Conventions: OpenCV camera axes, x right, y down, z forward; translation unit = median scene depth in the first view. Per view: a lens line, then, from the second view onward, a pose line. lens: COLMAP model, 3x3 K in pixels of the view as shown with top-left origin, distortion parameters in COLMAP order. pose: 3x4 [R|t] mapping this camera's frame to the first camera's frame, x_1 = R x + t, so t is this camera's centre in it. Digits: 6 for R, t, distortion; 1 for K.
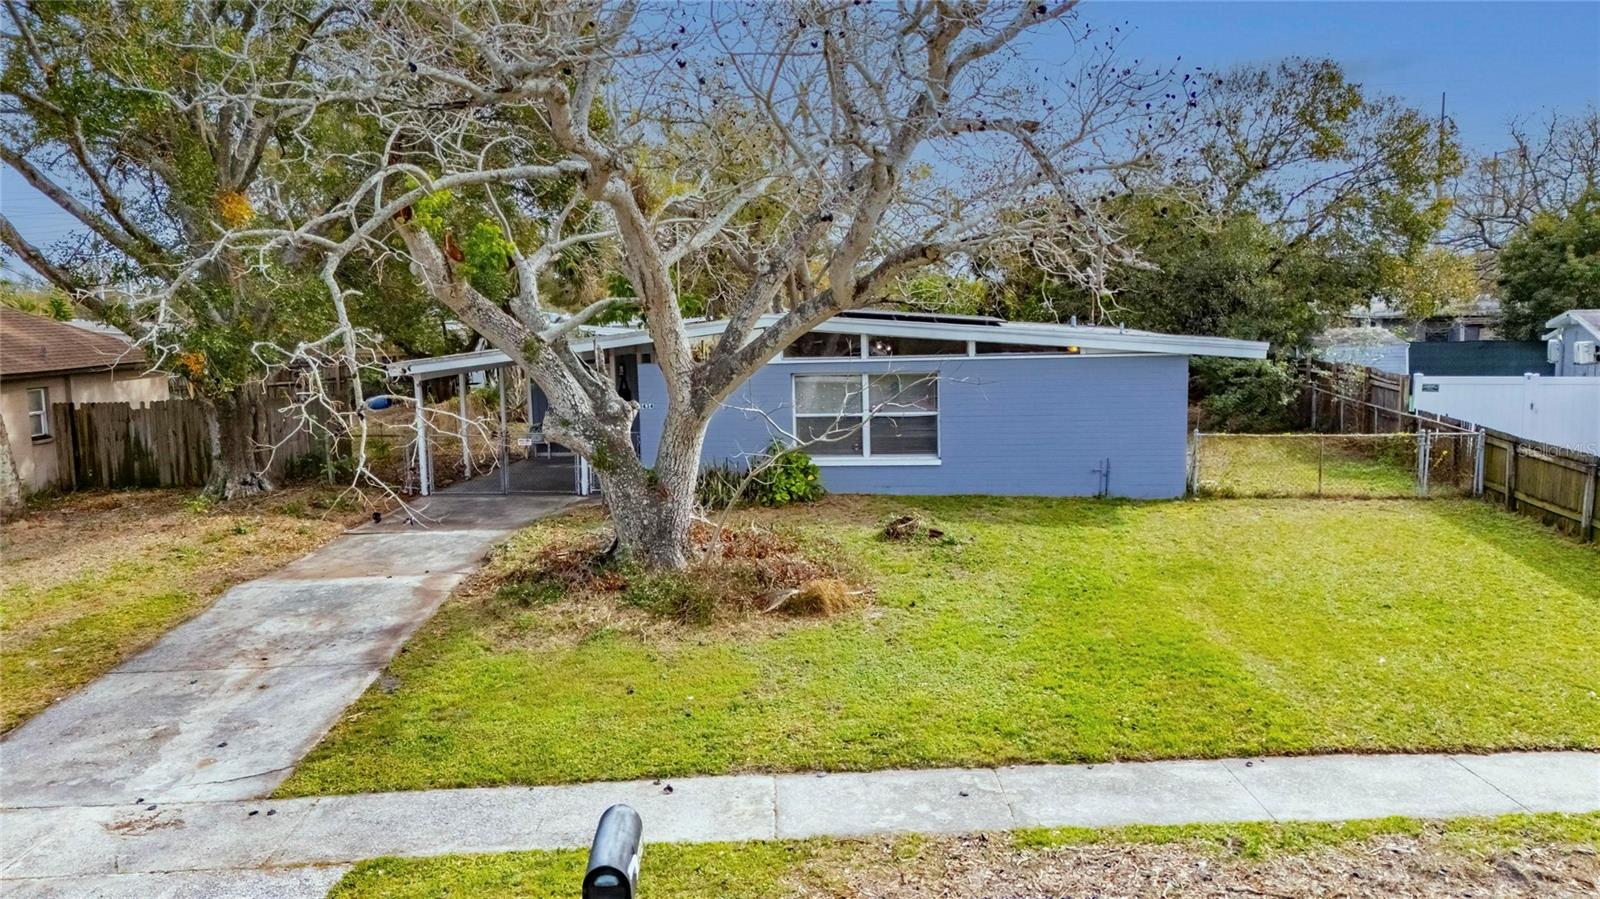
lens RADIAL K [[1160.6, 0, 804.5], [0, 1160.6, 447.1], [0, 0, 1]] dist [0.076383, -0.070529]
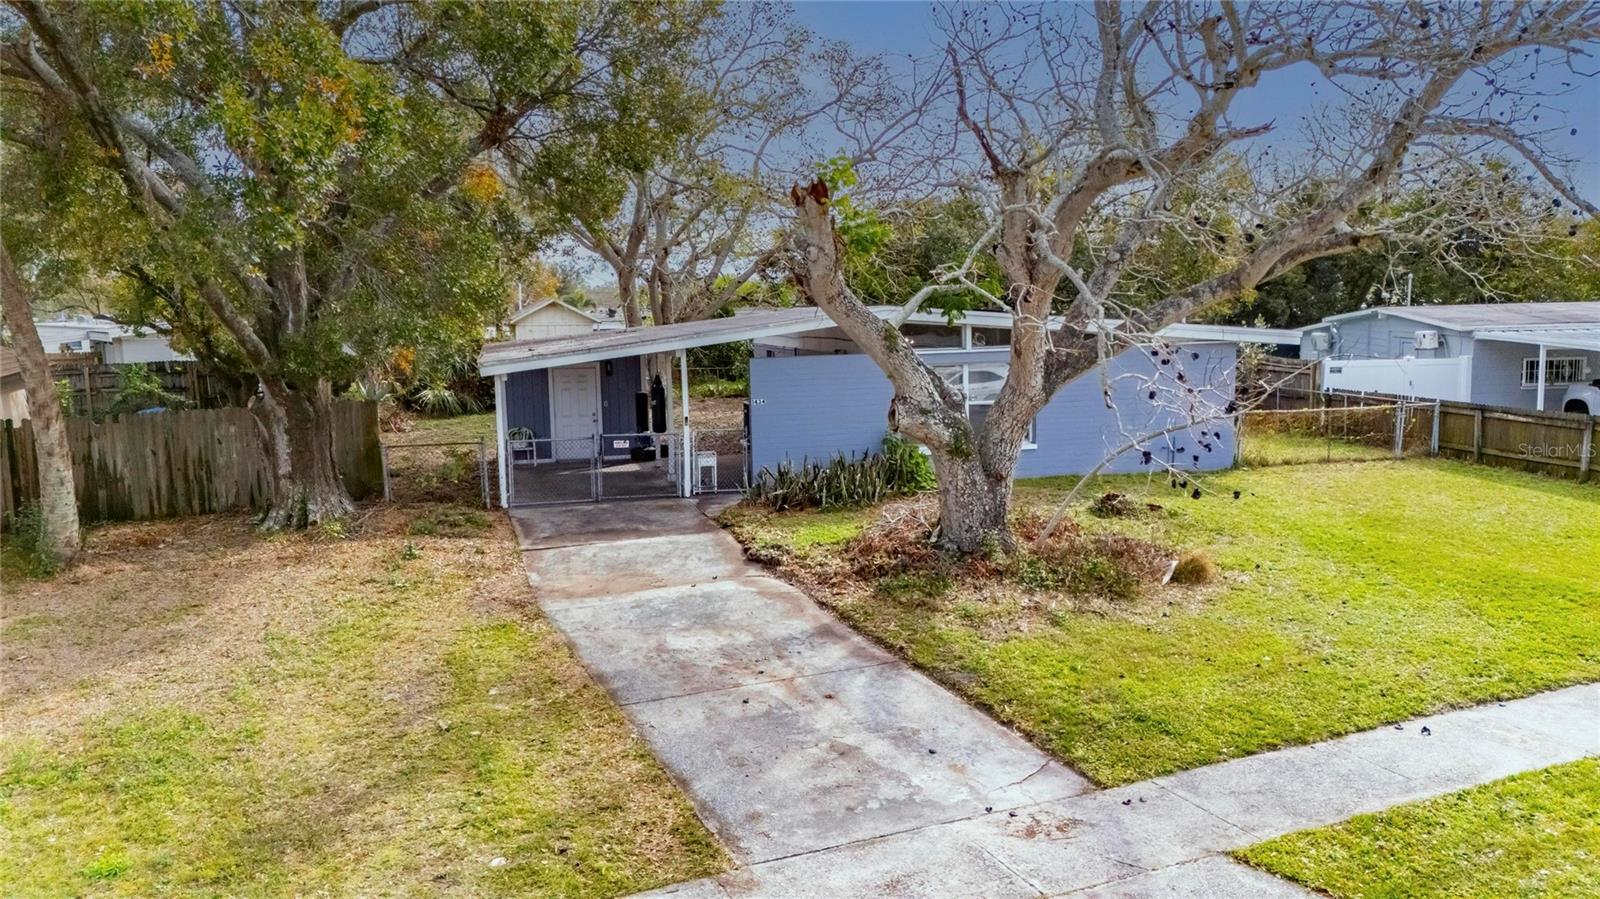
lens RADIAL K [[1160.6, 0, 804.3], [0, 1160.6, 446.9], [0, 0, 1]] dist [0.076383, -0.070529]
pose [[0.932095, -0.041146, 0.359868, -0.697277], [0.042884, 0.999075, 0.003155, 0.002010], [-0.359665, 0.012492, 0.932998, 0.125720]]
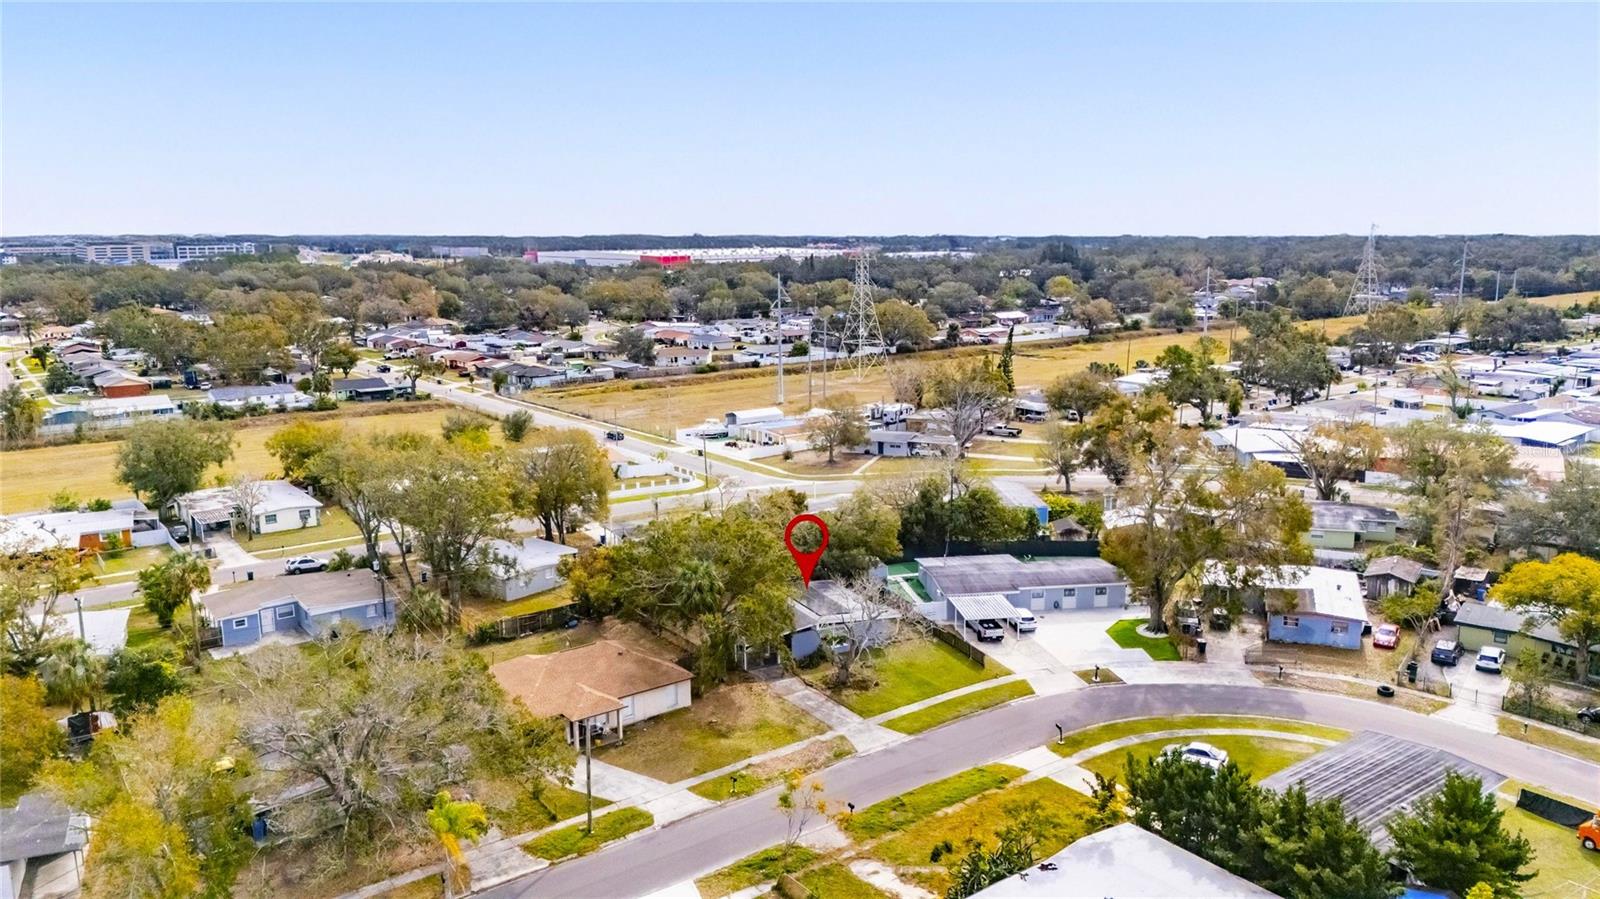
lens RADIAL K [[1160.6, 0, 807.6], [0, 1160.6, 453.4], [0, 0, 1]] dist [0.076383, -0.070529]
pose [[0.828287, -0.095274, 0.552145, -4.020773], [0.058742, 0.994772, 0.083530, -1.829154], [-0.557216, -0.036753, 0.829554, -4.463913]]
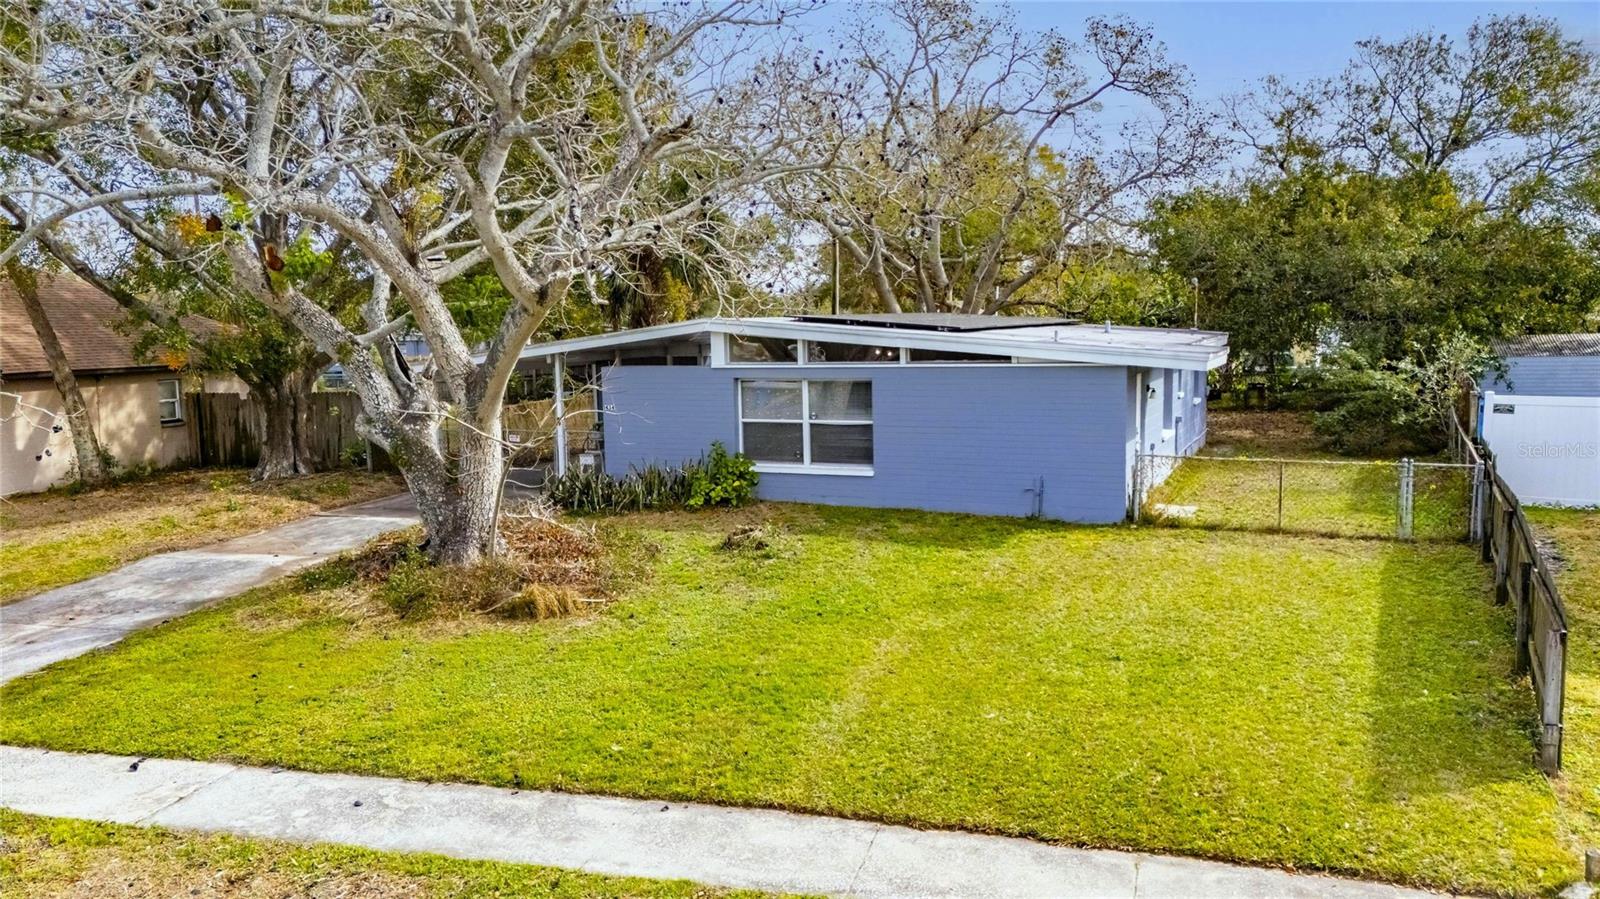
lens RADIAL K [[1160.6, 0, 808.7], [0, 1160.6, 449.9], [0, 0, 1]] dist [0.076383, -0.070529]
pose [[0.953939, 0.035780, -0.297859, 0.529023], [-0.035195, 0.999354, 0.007327, -0.017558], [0.297929, 0.003493, 0.954582, 0.104057]]
